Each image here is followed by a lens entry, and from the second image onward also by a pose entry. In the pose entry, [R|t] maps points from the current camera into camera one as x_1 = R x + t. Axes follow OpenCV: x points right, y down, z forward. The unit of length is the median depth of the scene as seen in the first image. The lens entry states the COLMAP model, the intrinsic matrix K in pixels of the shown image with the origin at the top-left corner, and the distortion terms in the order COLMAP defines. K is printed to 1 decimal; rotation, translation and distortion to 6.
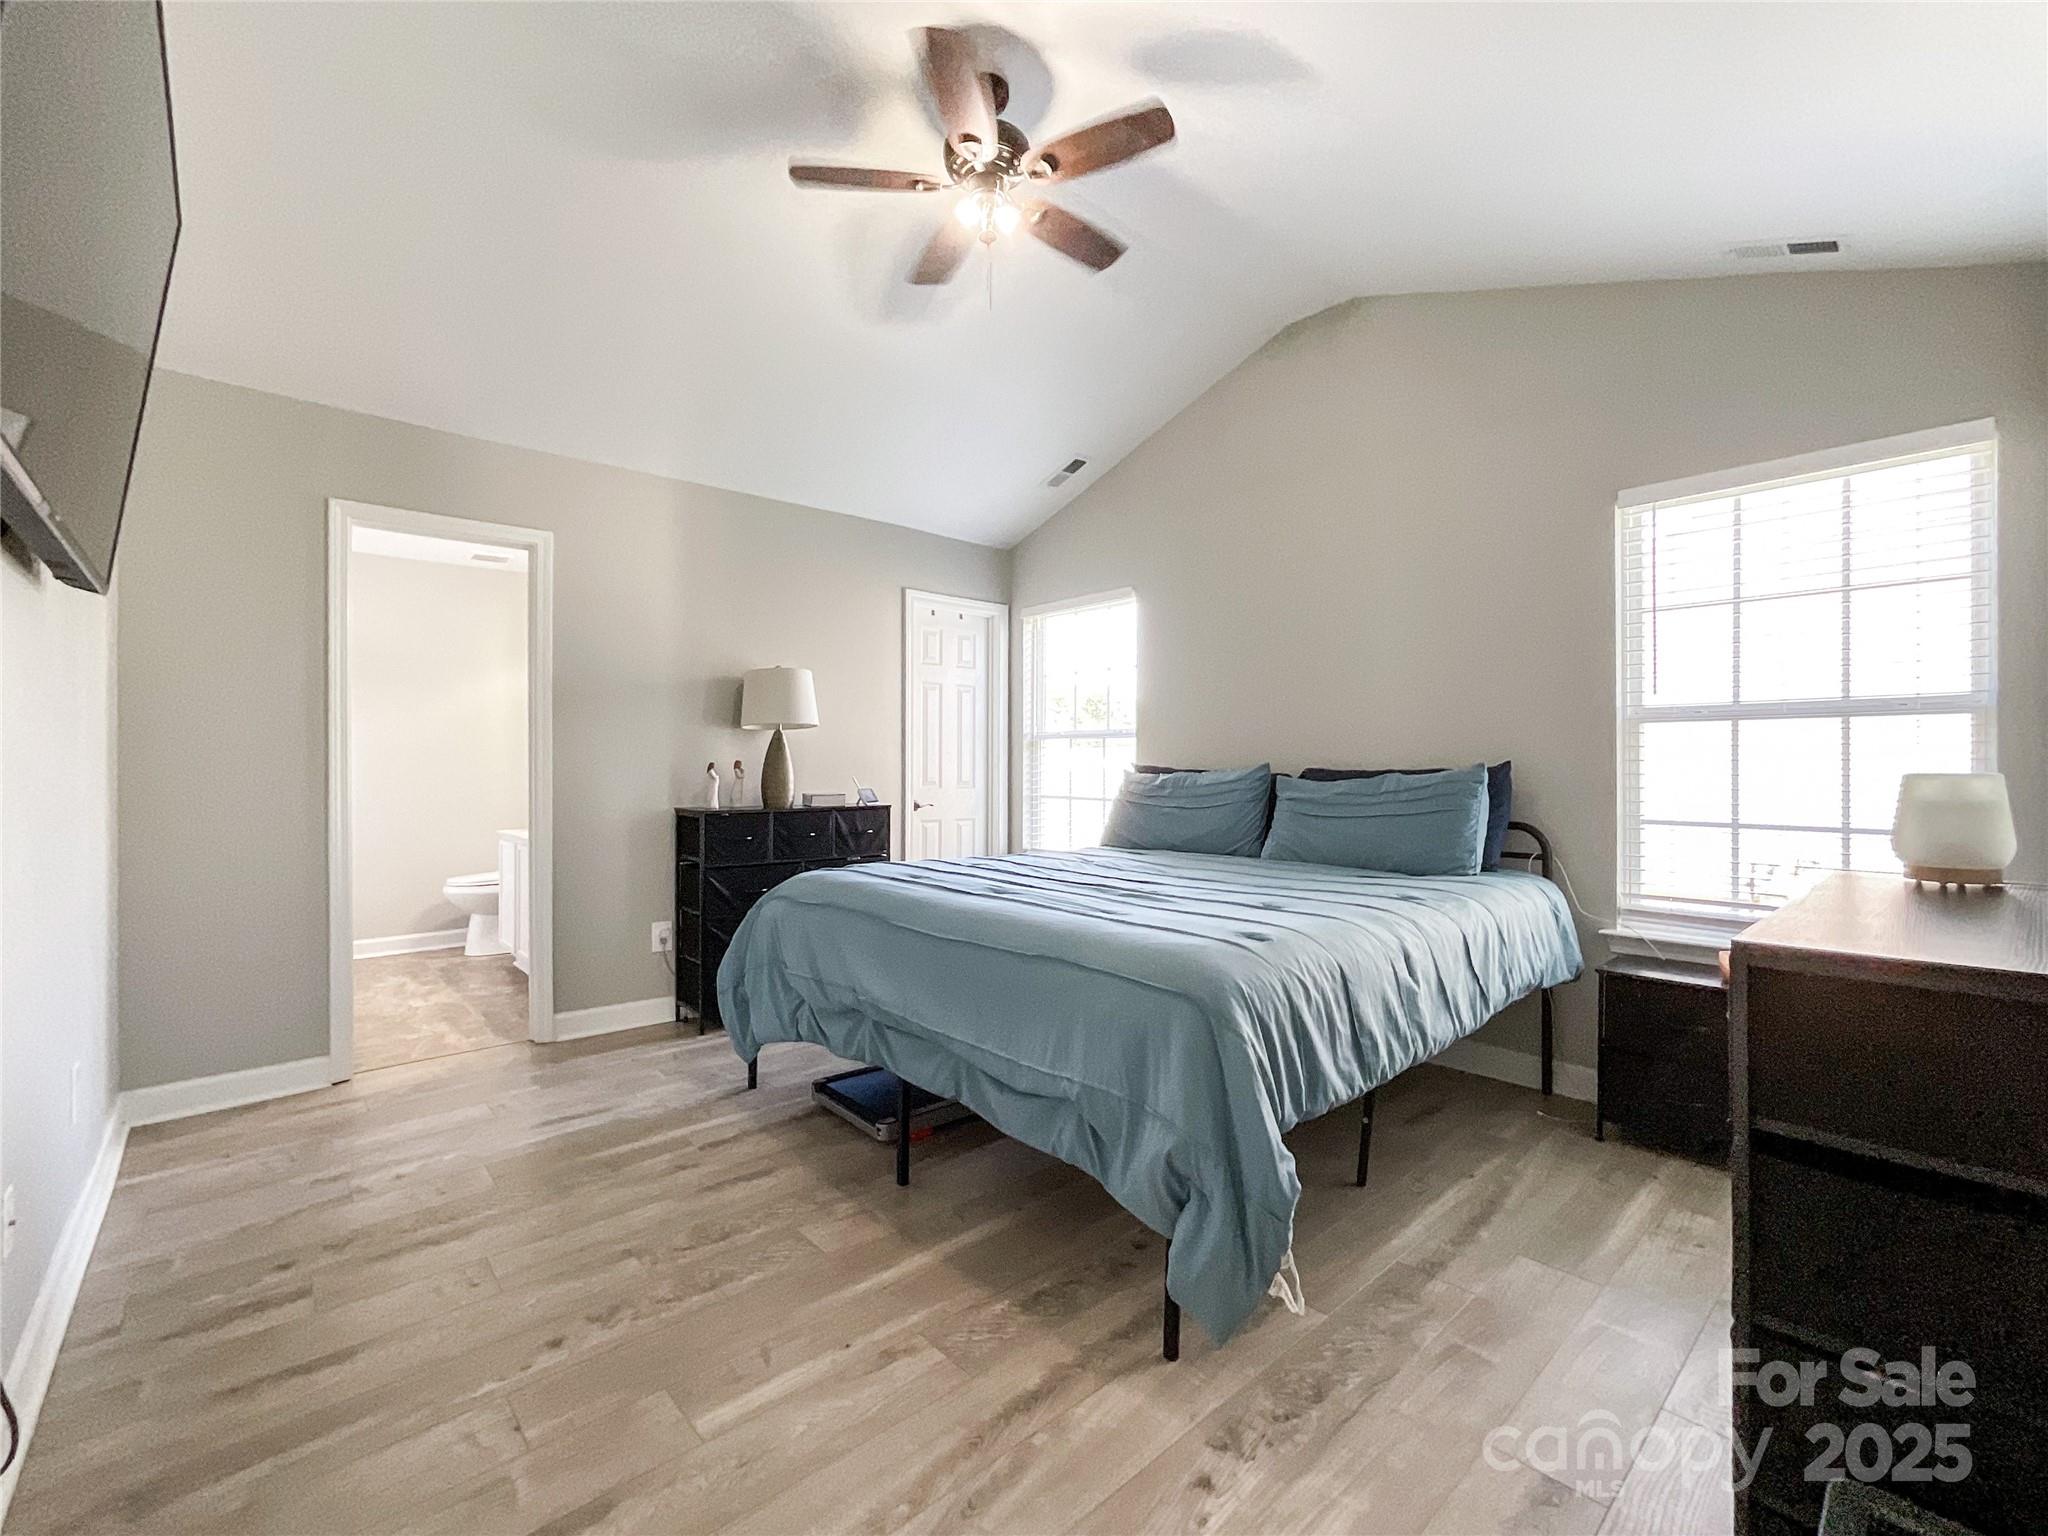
lens RADIAL K [[856.7, 0, 1024.7], [0, 856.7, 760.6], [0, 0, 1]] dist [-0.007383, 0.000131]
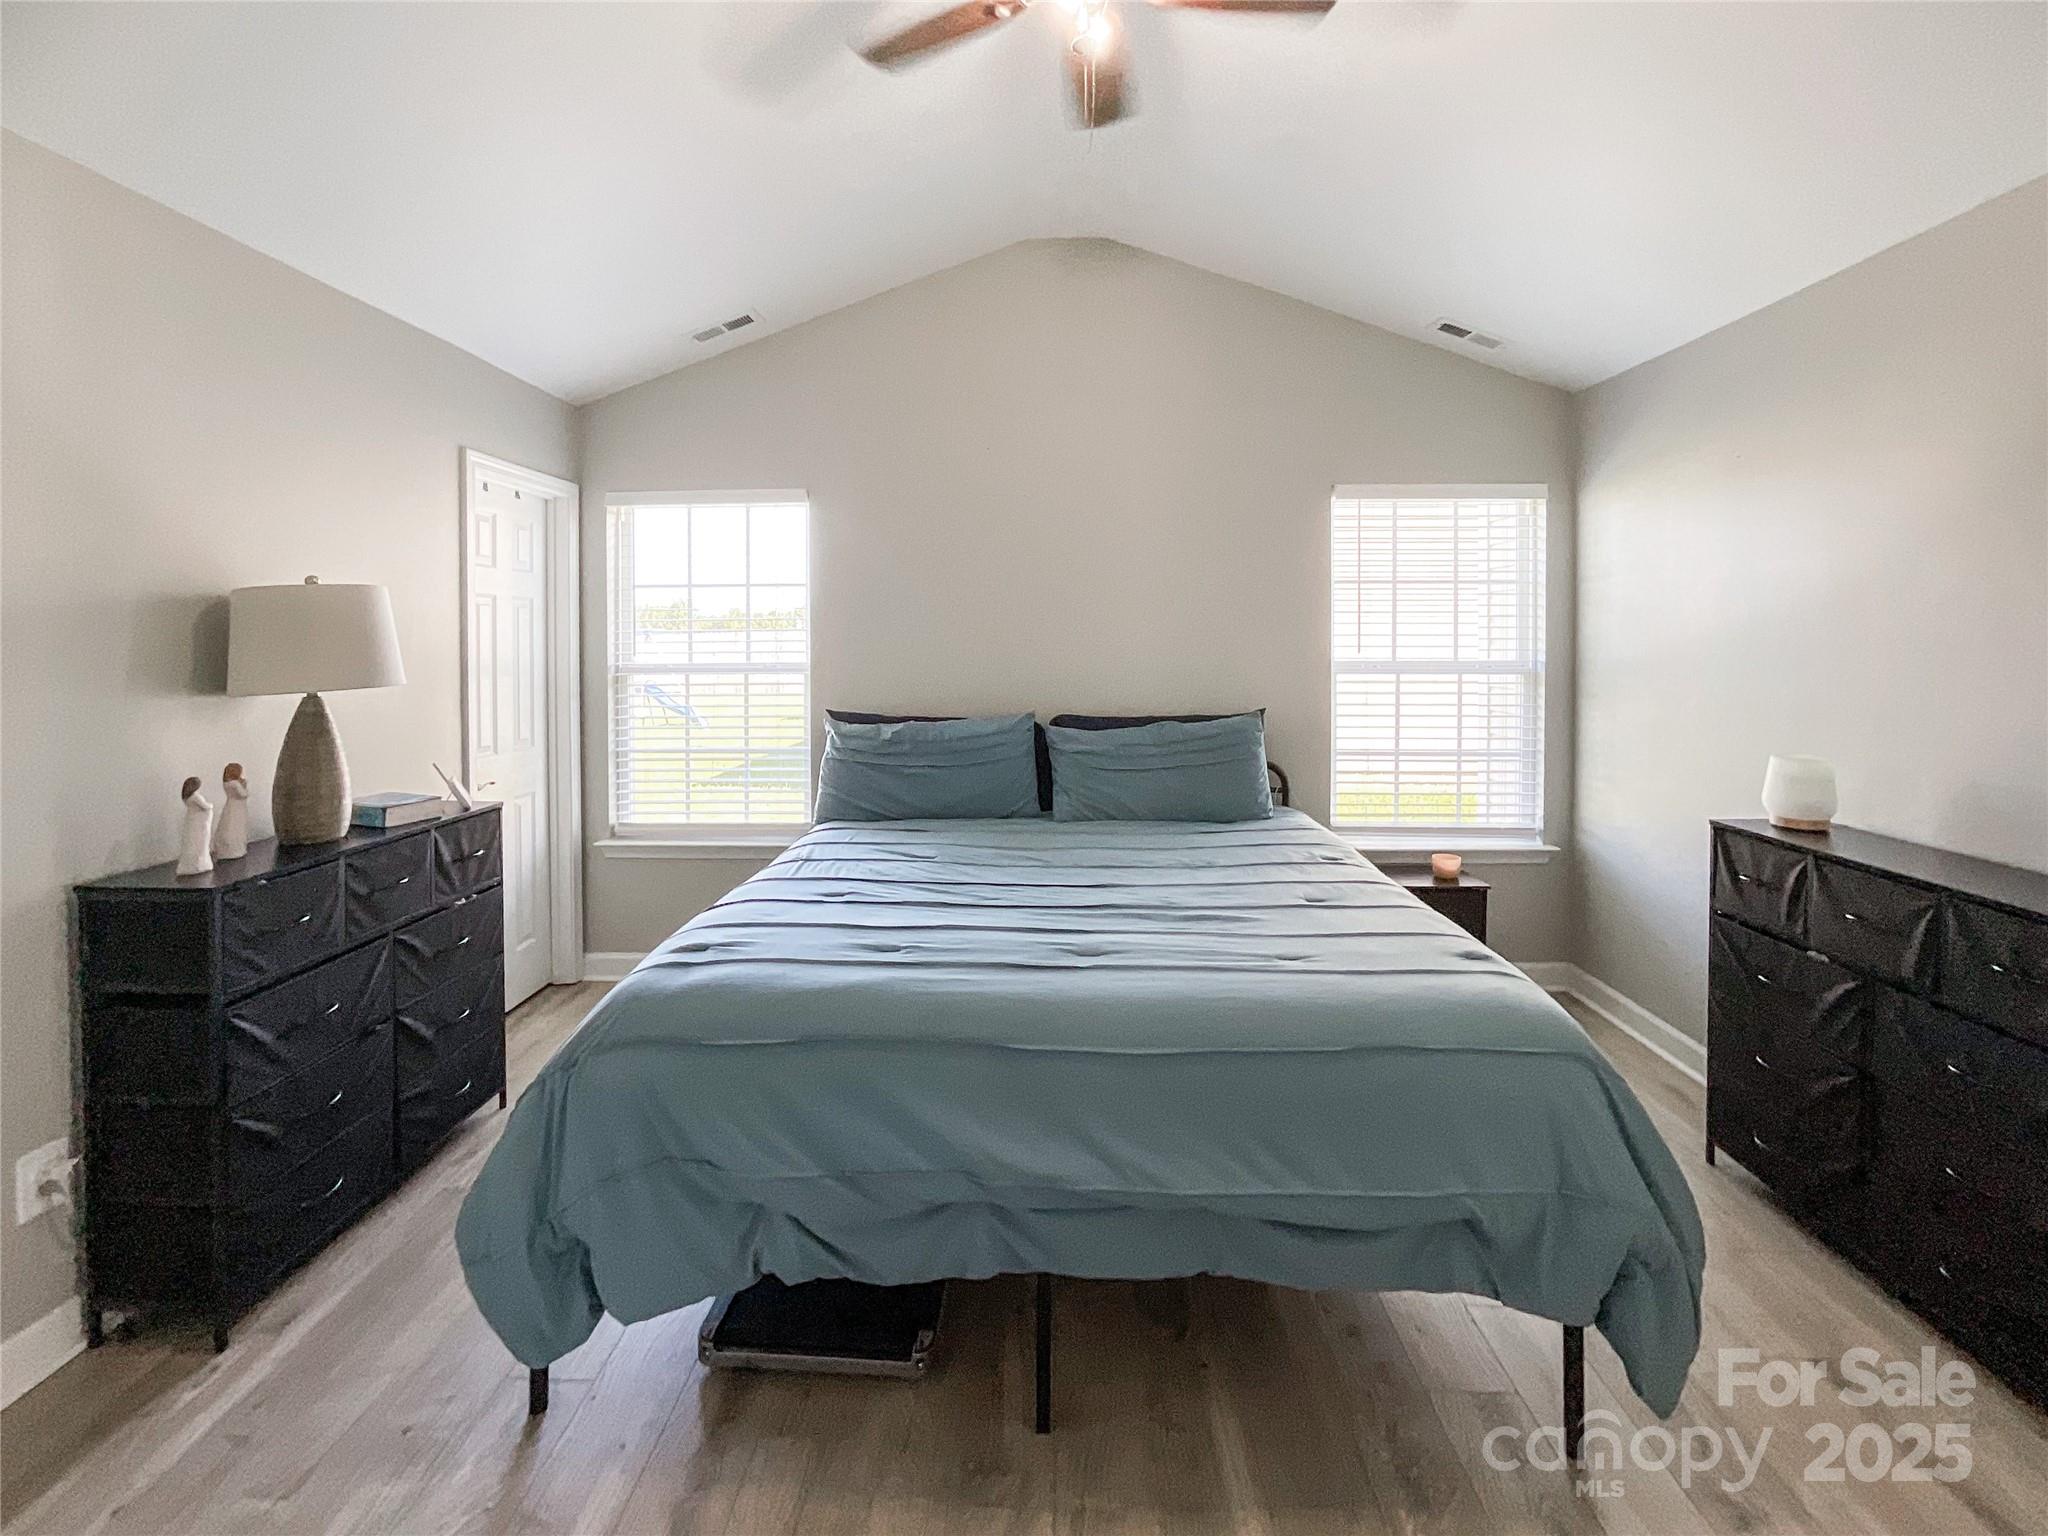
lens RADIAL K [[866.7, 0, 1018.3], [0, 866.7, 668.5], [0, 0, 1]] dist [-0.000779, 0.000482]
pose [[0.712031, -0.024681, 0.701714, -0.370807], [0.003705, 0.999500, 0.031395, -0.071621], [-0.702139, -0.019754, 0.711766, 0.328567]]
